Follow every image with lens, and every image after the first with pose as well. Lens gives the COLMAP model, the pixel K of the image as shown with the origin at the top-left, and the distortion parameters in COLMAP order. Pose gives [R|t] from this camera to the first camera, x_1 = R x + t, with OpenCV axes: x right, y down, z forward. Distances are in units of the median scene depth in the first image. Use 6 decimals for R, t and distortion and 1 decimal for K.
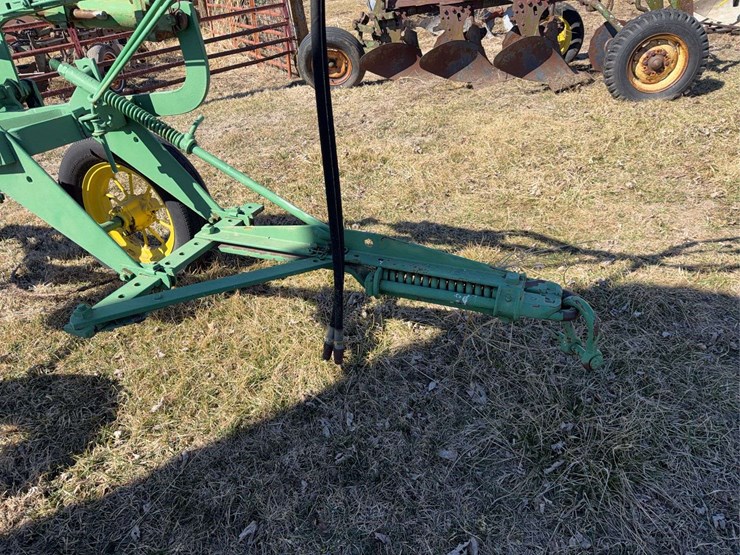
lens RADIAL K [[513.7, 0, 365.4], [0, 513.7, 281.1], [0, 0, 1]] dist [0.089213, -0.118151]
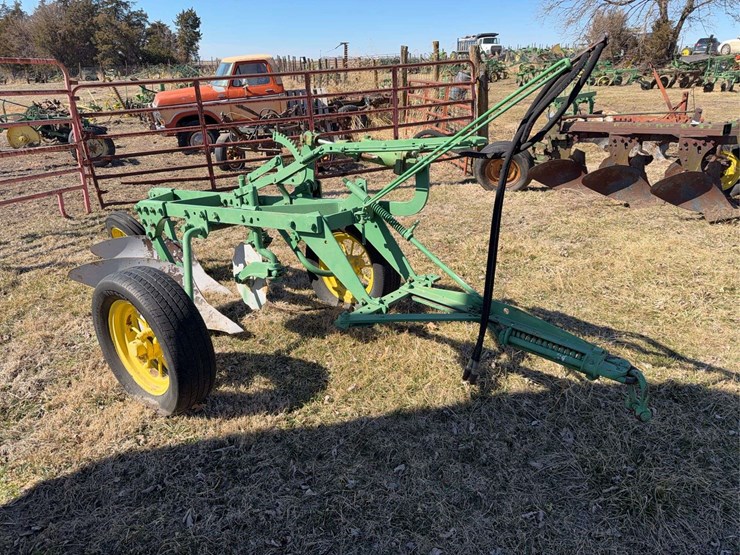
lens RADIAL K [[513.7, 0, 365.4], [0, 513.7, 281.1], [0, 0, 1]] dist [0.089213, -0.118151]
pose [[0.946033, 0.178565, -0.270438, 0.006630], [-0.215416, 0.969949, -0.113119, 0.075254], [0.242112, 0.165271, 0.956069, -0.447375]]
